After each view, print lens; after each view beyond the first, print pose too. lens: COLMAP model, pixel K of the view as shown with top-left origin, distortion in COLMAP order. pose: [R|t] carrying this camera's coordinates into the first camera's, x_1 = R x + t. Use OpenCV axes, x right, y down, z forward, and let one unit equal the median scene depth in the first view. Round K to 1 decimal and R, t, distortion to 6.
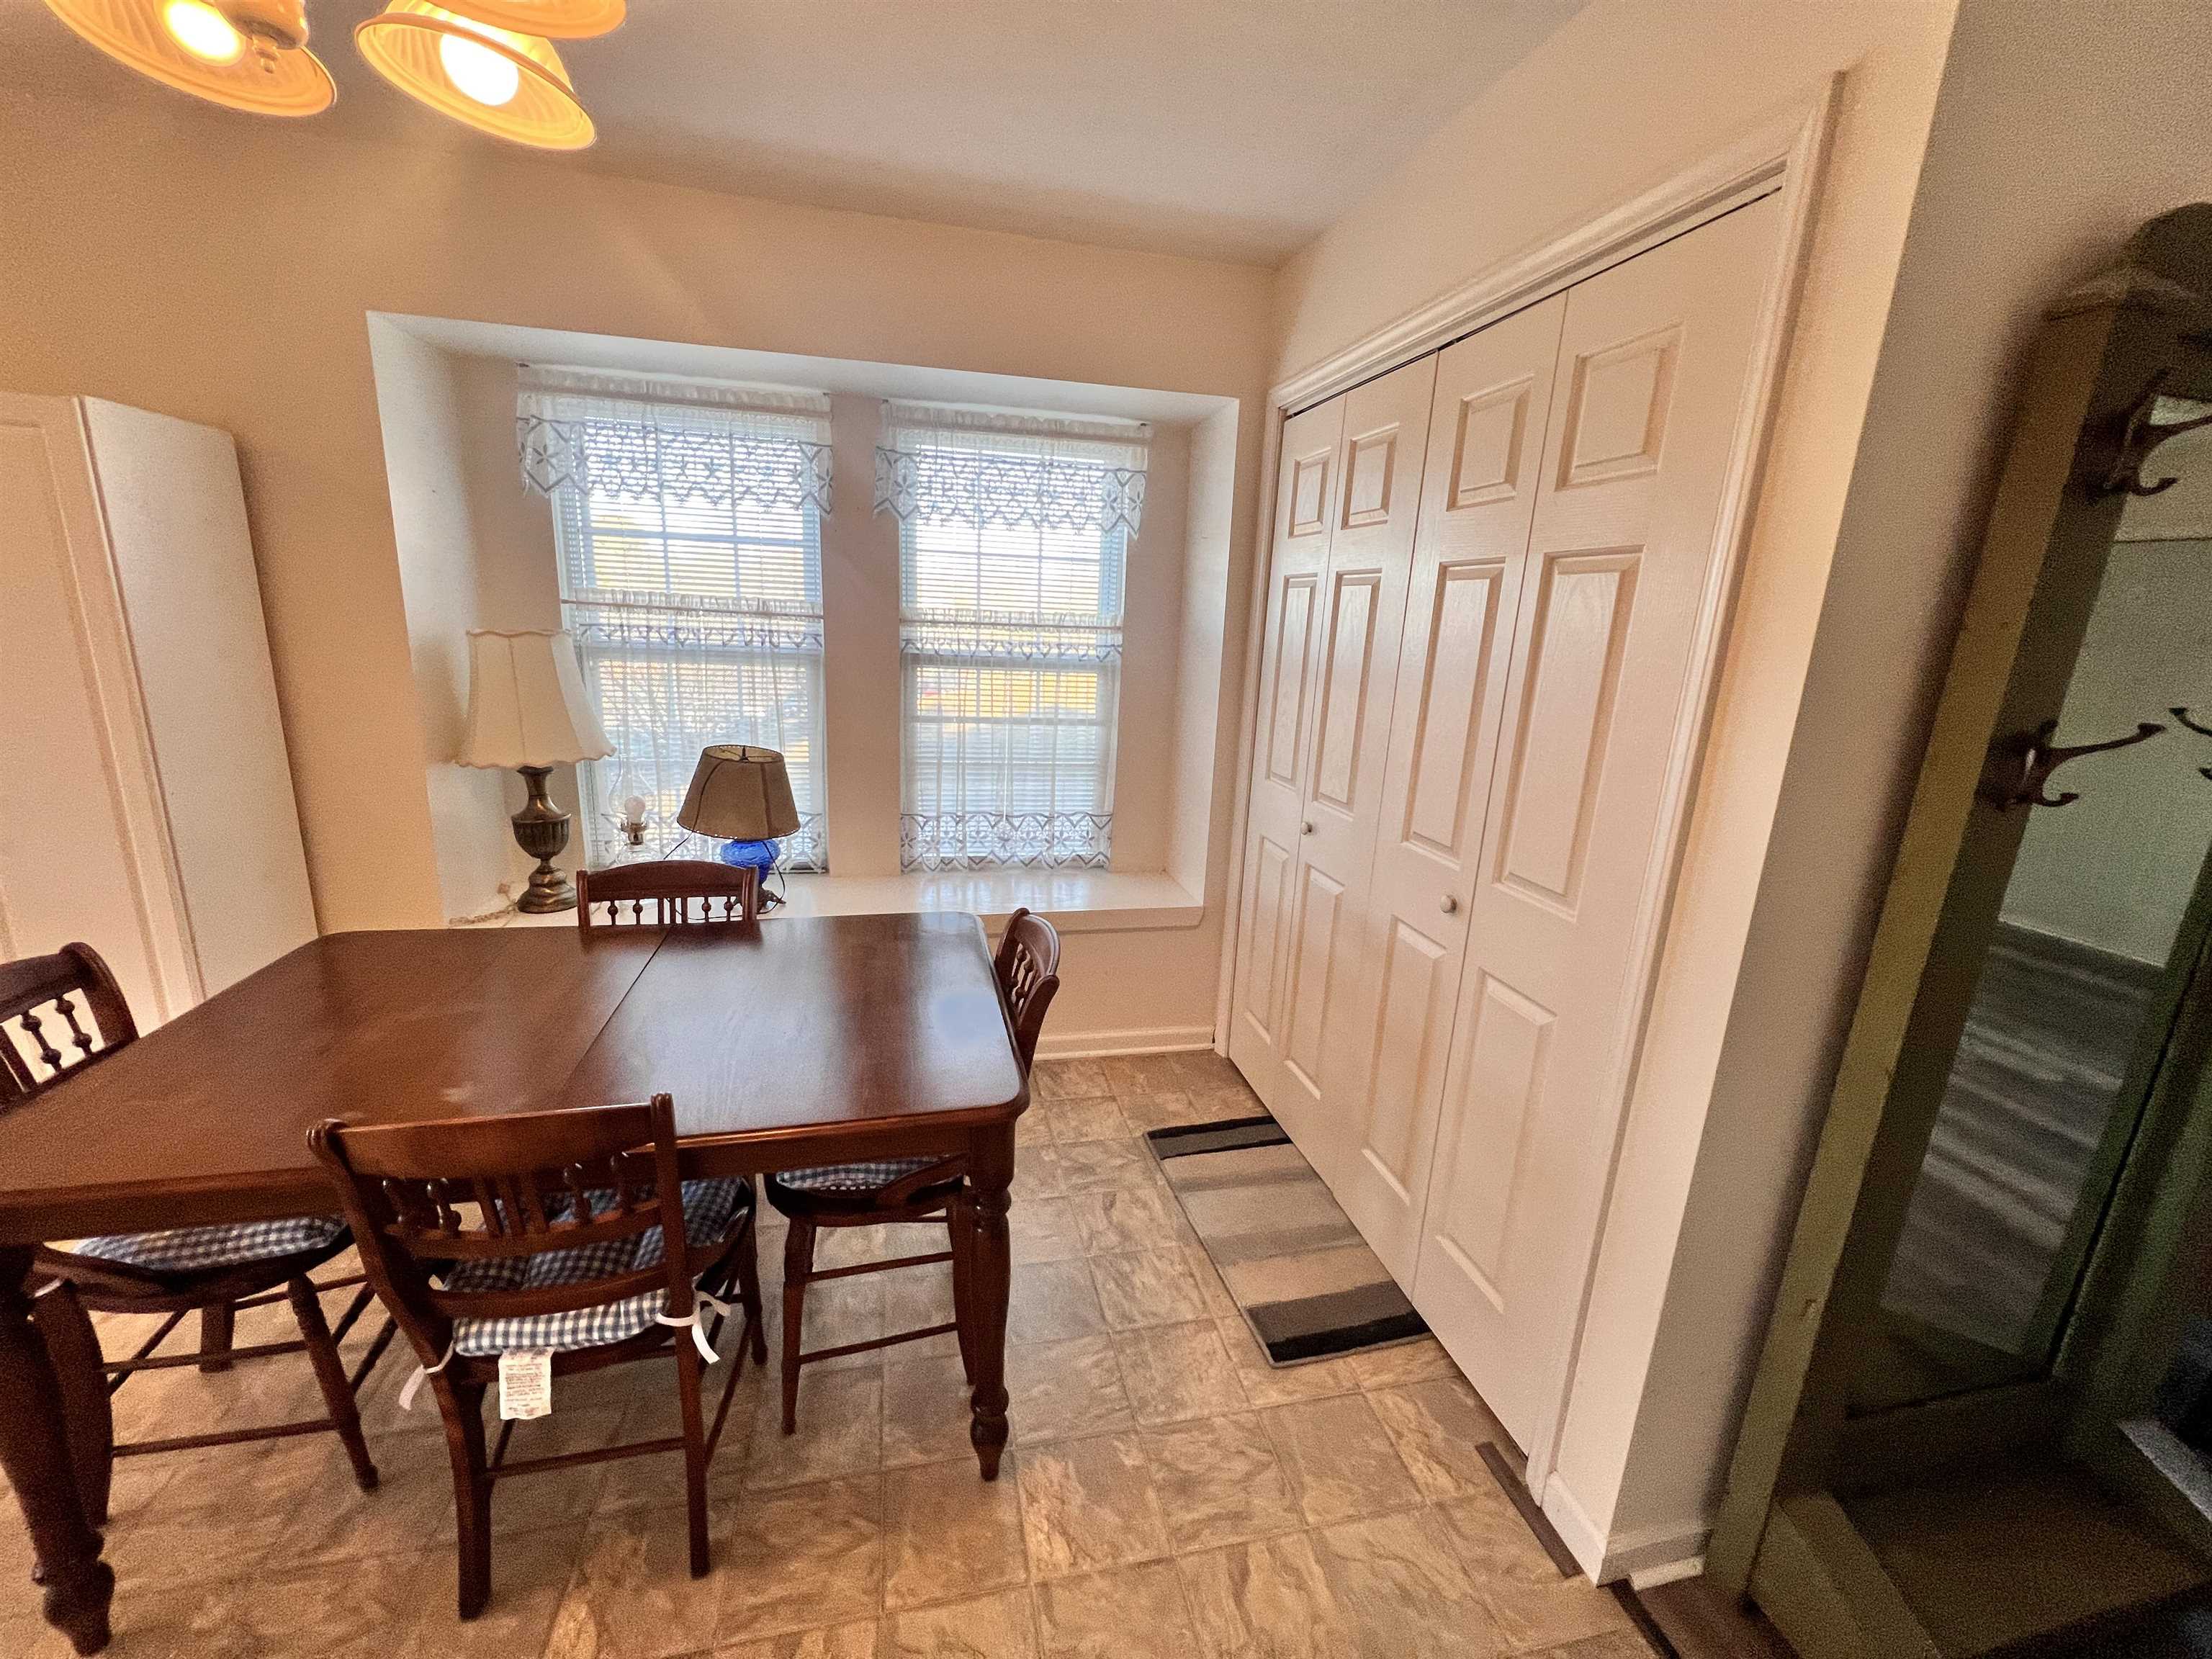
lens RADIAL K [[882.9, 0, 1106.8], [0, 882.9, 828.7], [0, 0, 1]] dist [0.000916, -0.000622]
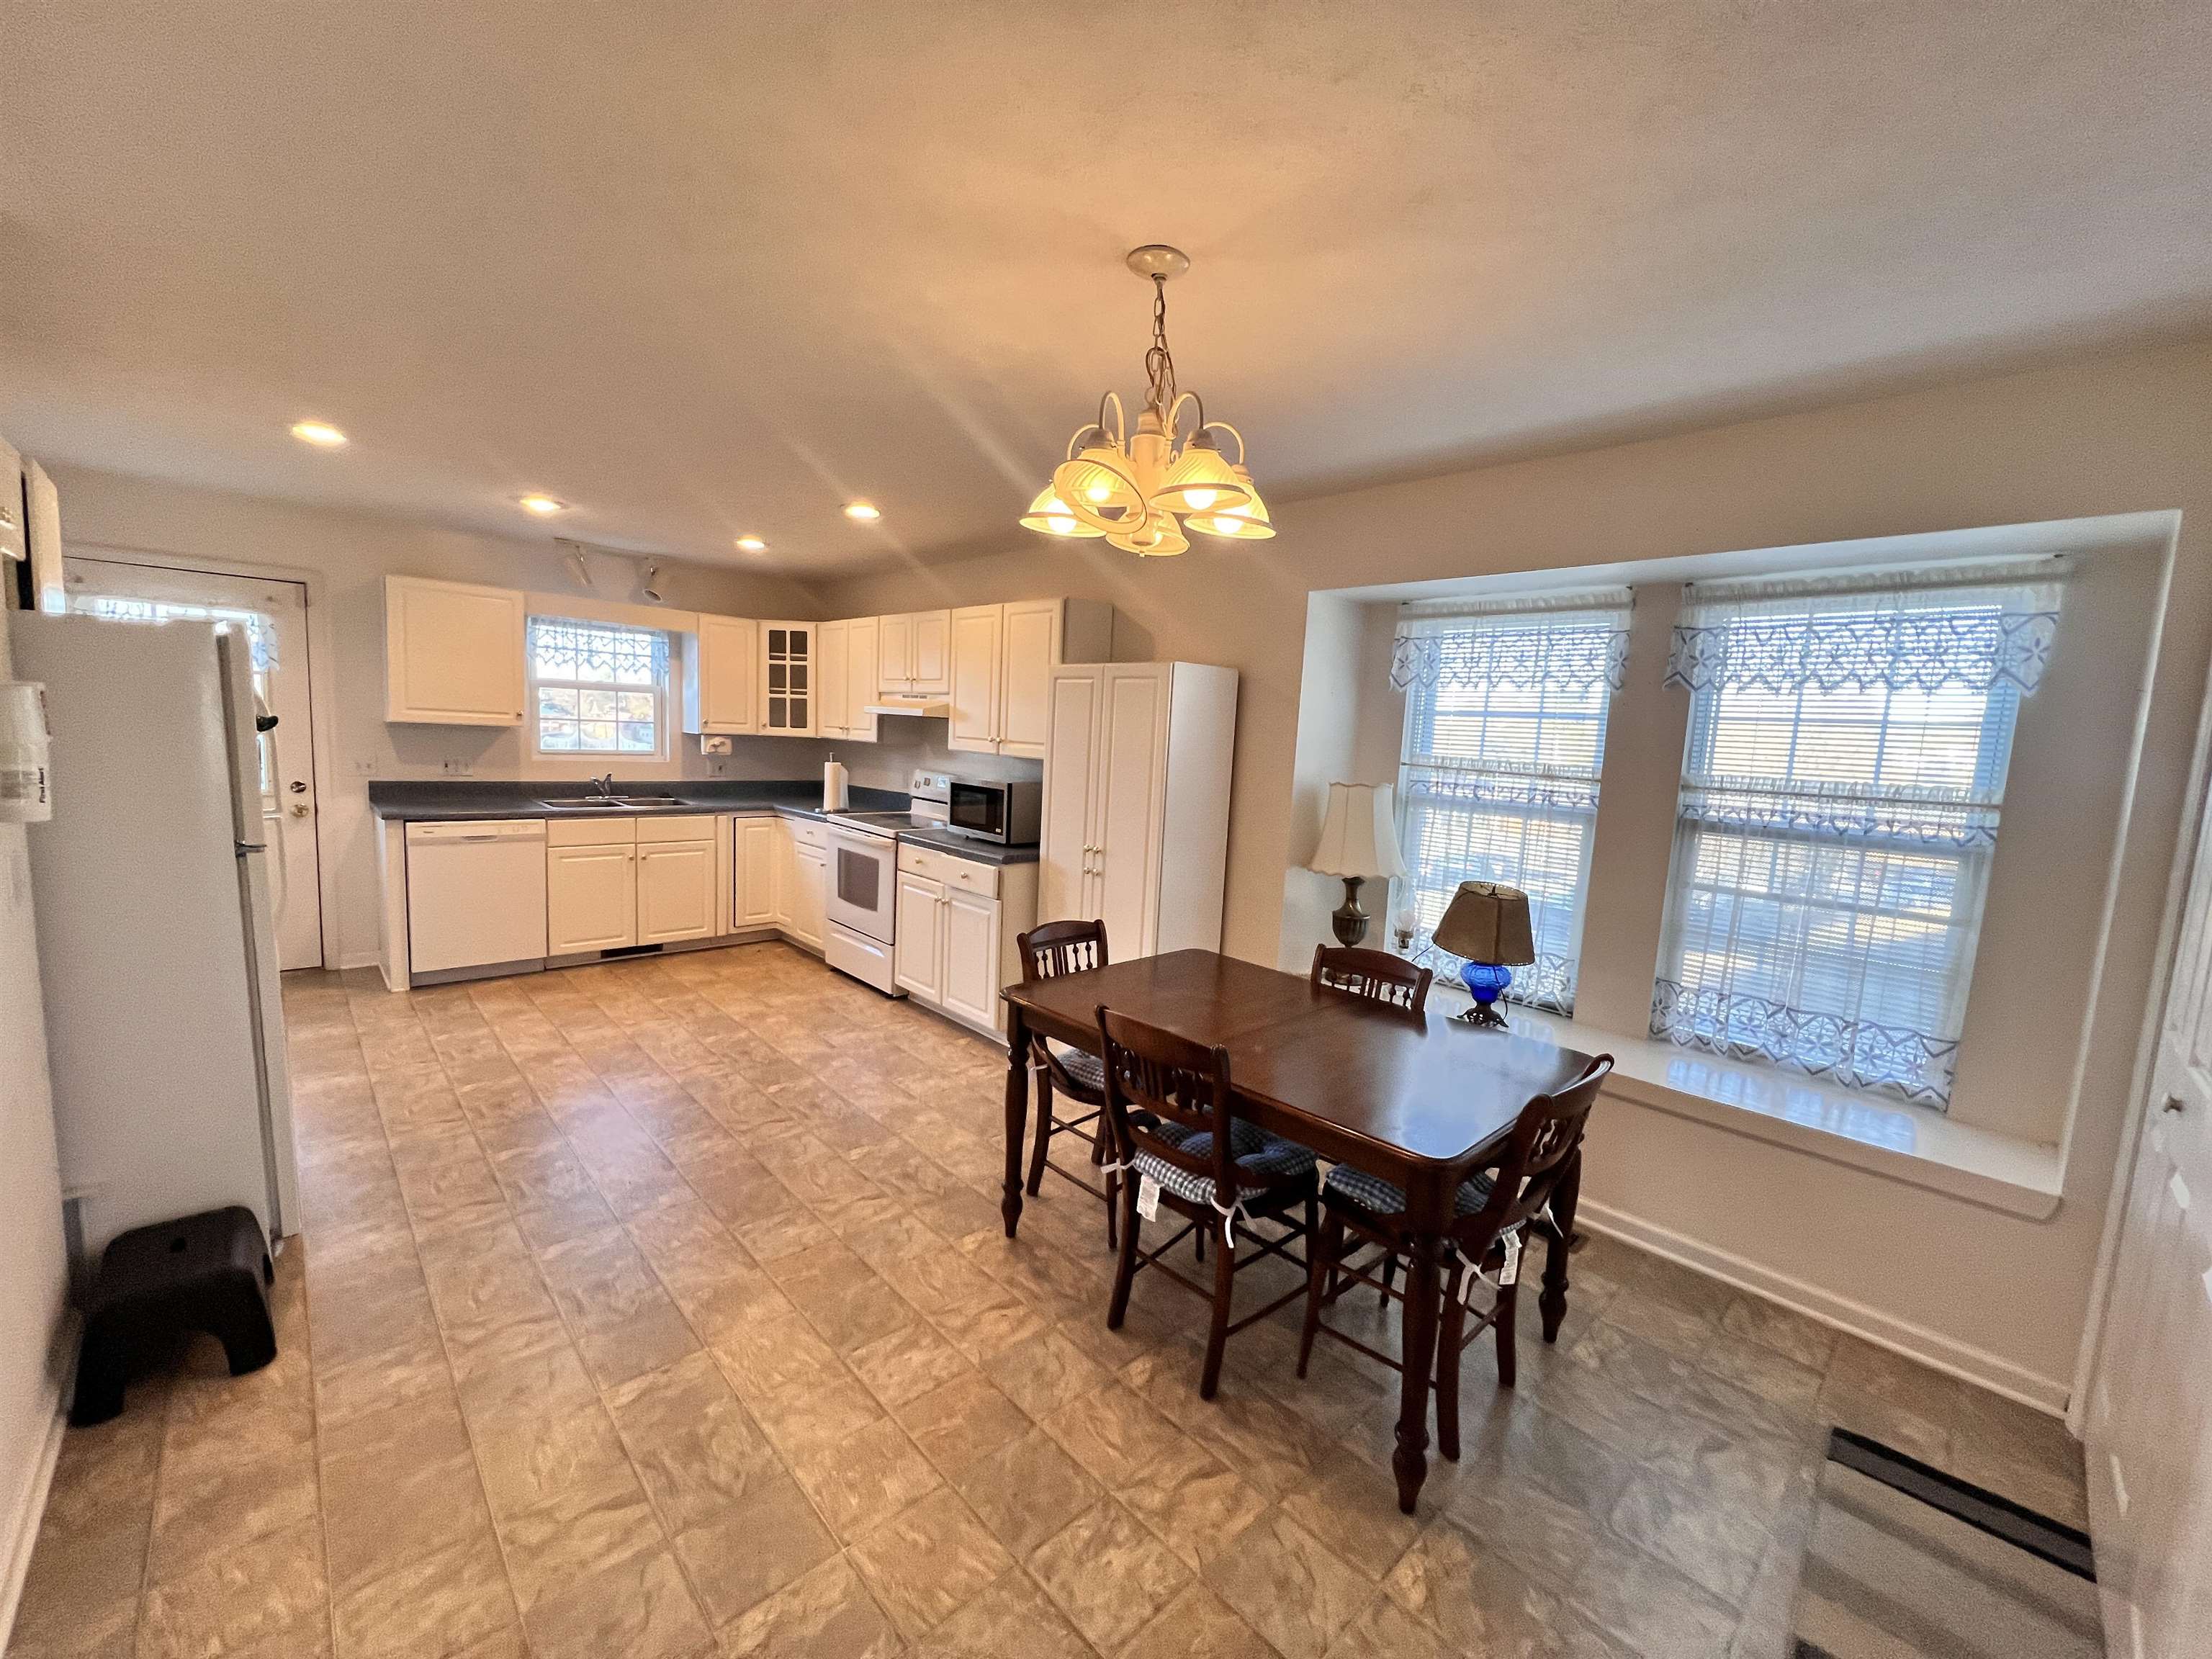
lens RADIAL K [[882.9, 0, 1107.2], [0, 882.9, 827.9], [0, 0, 1]] dist [0.000916, -0.000622]
pose [[0.516763, 0.075957, -0.852752, 0.321313], [-0.228455, 0.972173, -0.051848, 0.013254], [0.825084, 0.221609, 0.519736, -0.059142]]
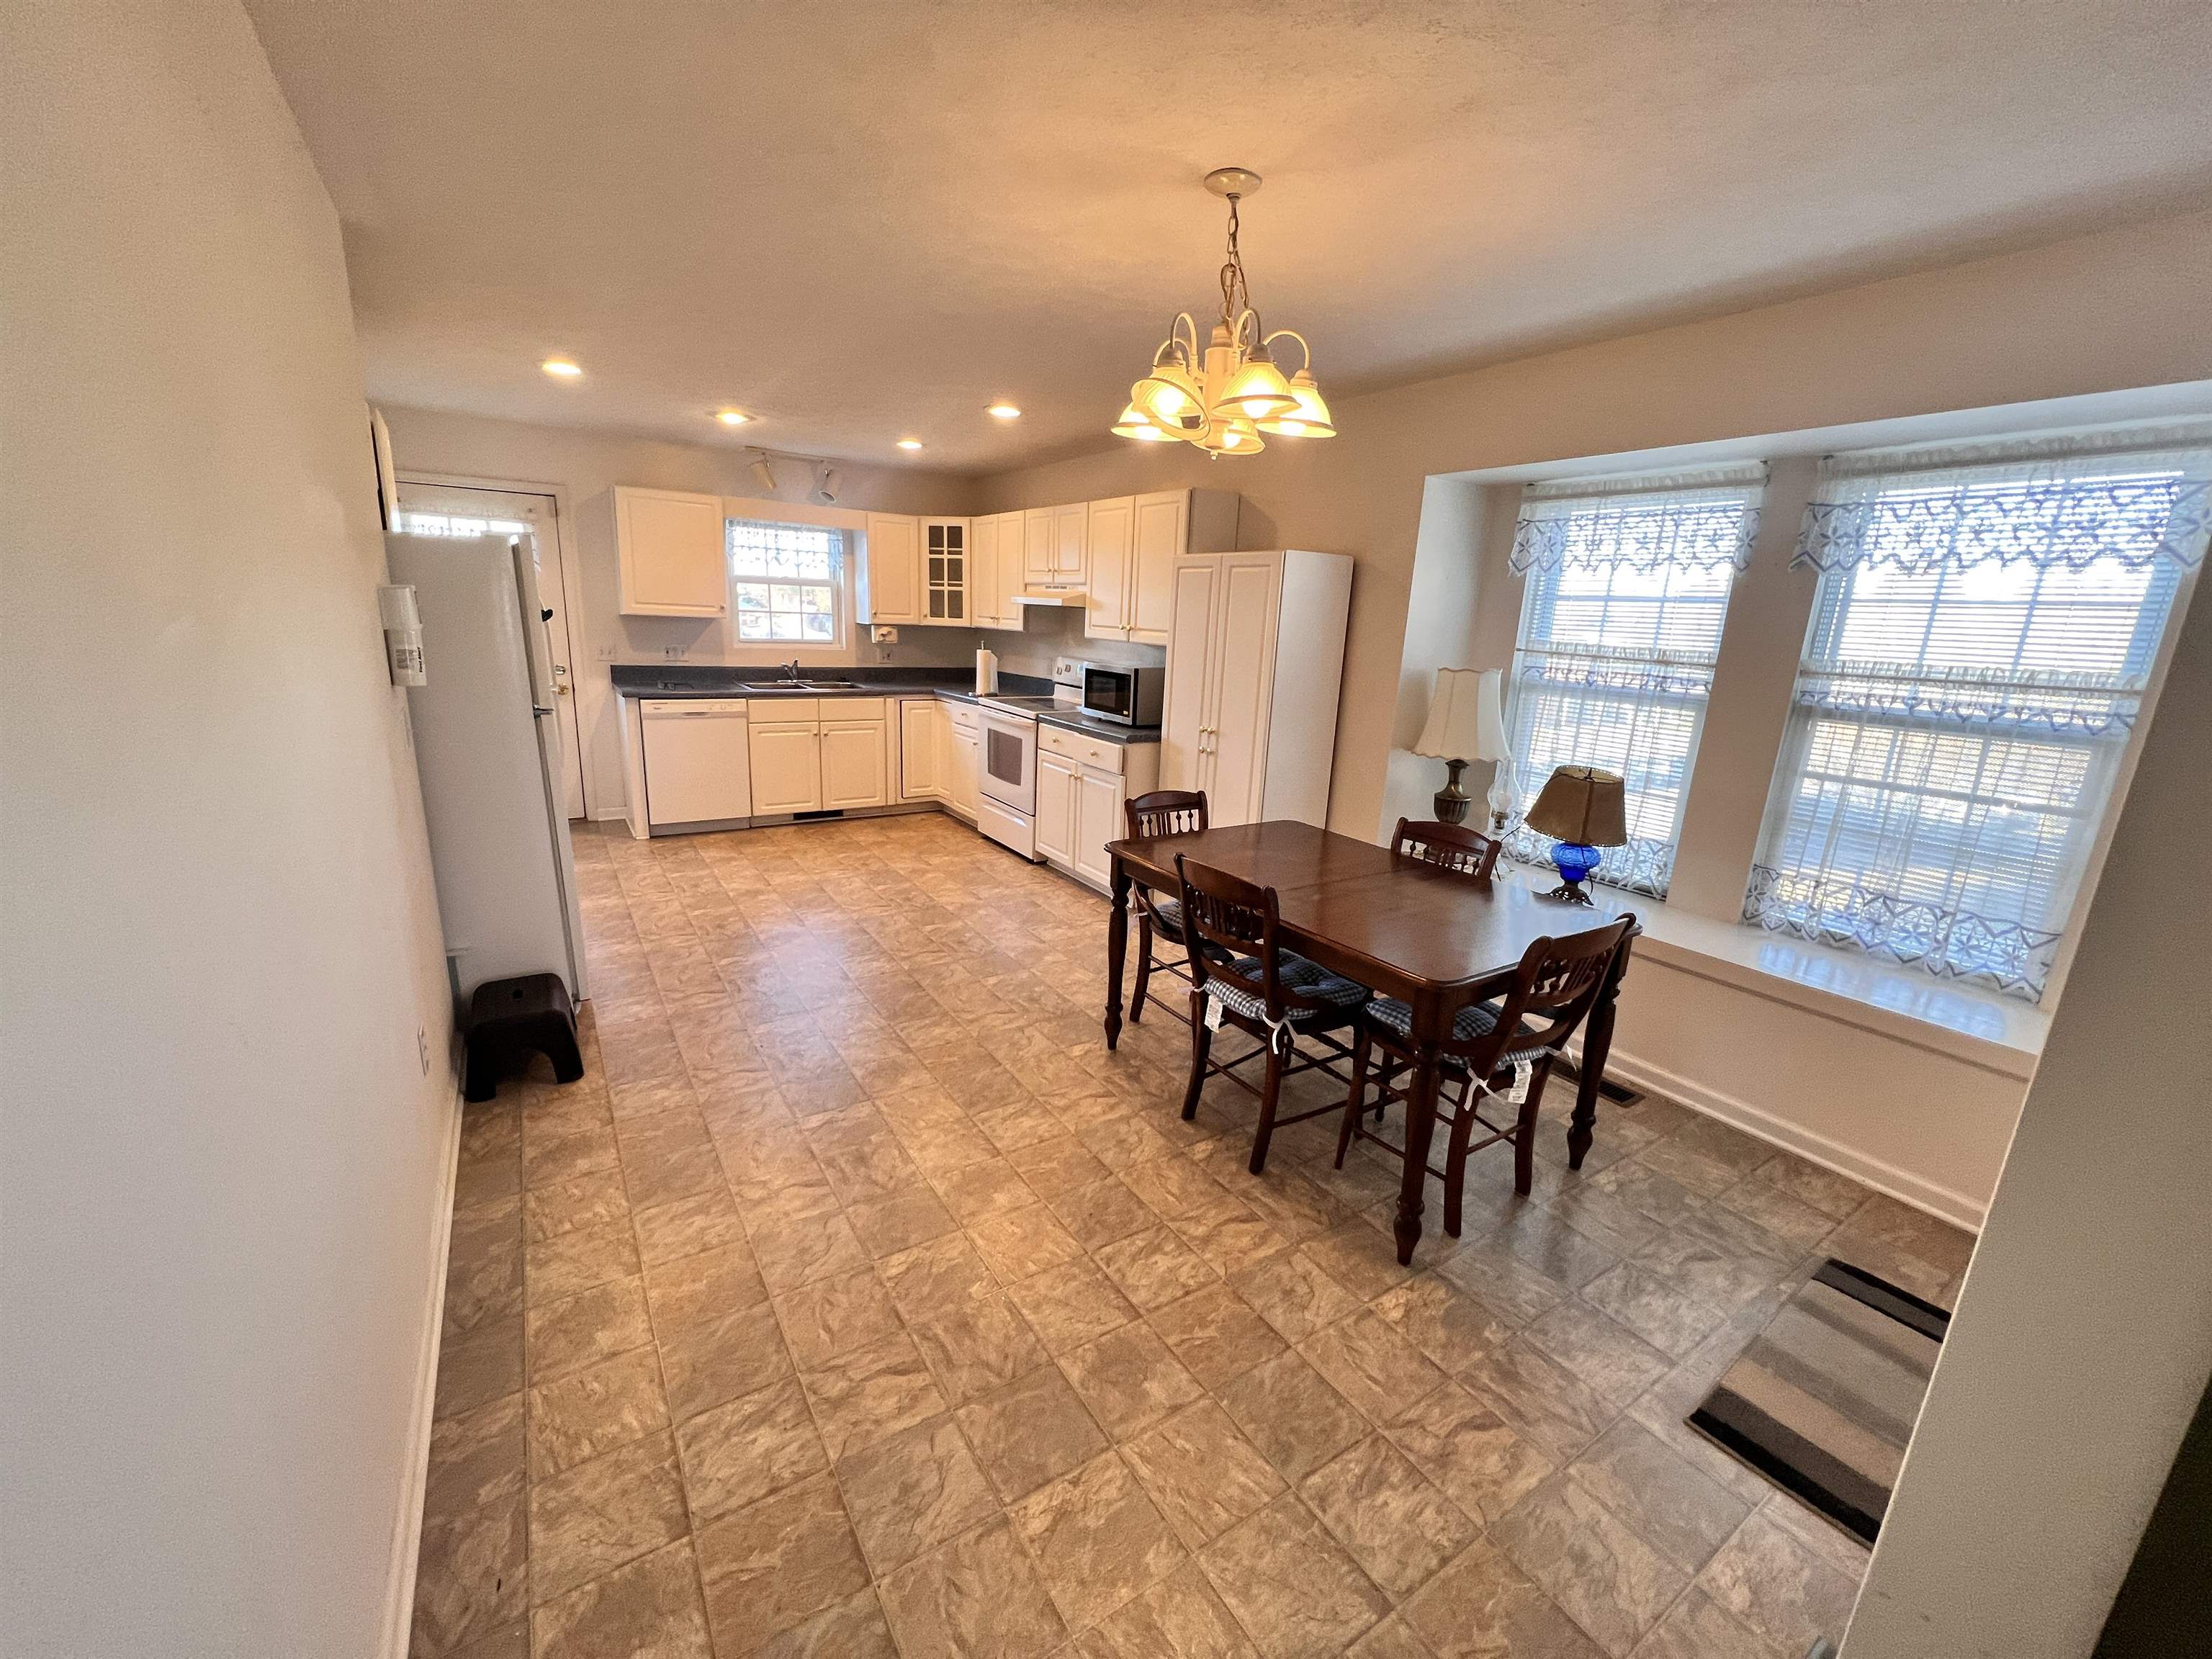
lens RADIAL K [[882.9, 0, 1108.1], [0, 882.9, 826.7], [0, 0, 1]] dist [0.000916, -0.000622]
pose [[0.353411, 0.192839, -0.915376, 0.476442], [-0.248255, 0.962770, 0.106976, 0.018994], [0.901926, 0.189440, 0.388126, -0.053263]]
